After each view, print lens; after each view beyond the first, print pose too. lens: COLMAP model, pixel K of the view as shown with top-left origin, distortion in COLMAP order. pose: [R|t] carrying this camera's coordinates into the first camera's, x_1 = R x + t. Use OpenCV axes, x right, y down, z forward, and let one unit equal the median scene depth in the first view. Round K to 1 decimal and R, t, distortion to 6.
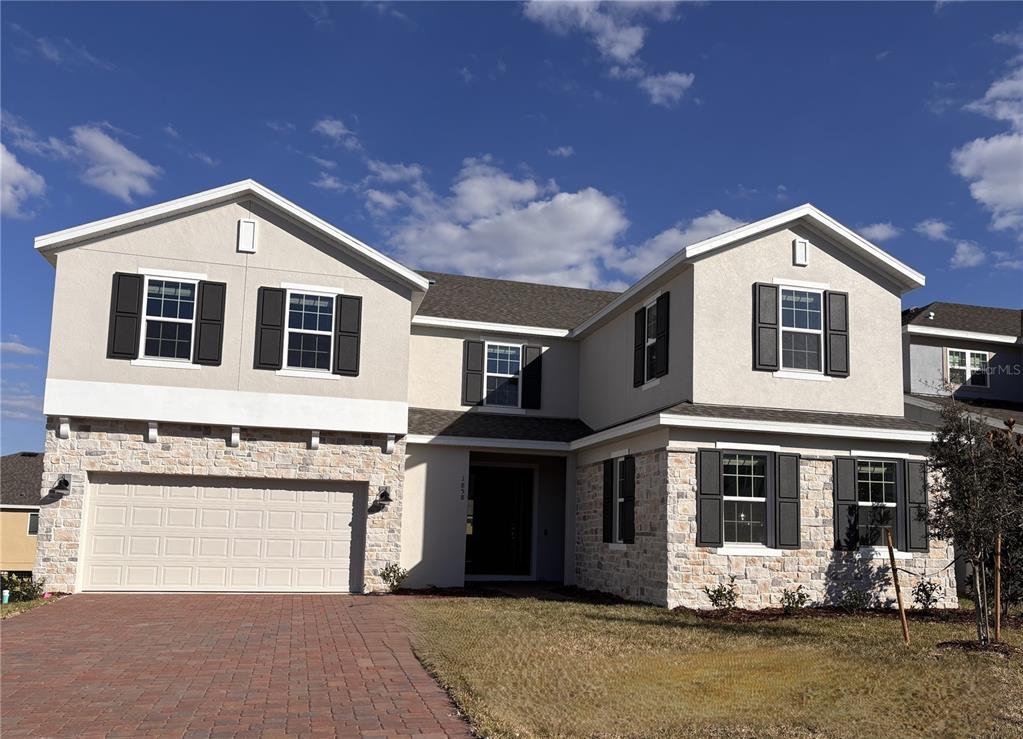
lens RADIAL K [[1187.1, 0, 511.6], [0, 1187.1, 373.1], [0, 0, 1]] dist [0.141829, 0.000000]
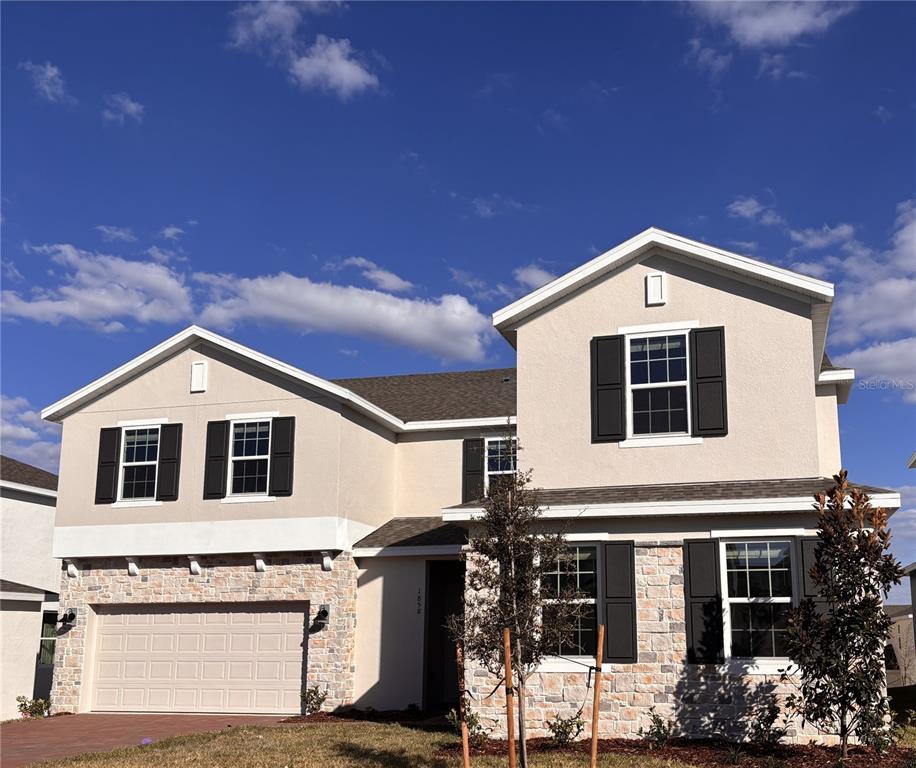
lens RADIAL K [[1211.3, 0, 458.3], [0, 1211.3, 384.1], [0, 0, 1]] dist [0.106979, 0.000000]
pose [[0.783275, -0.153759, -0.602361, 0.629320], [0.108814, 0.987882, -0.110672, 0.039581], [0.612079, 0.021141, 0.790514, 0.275019]]
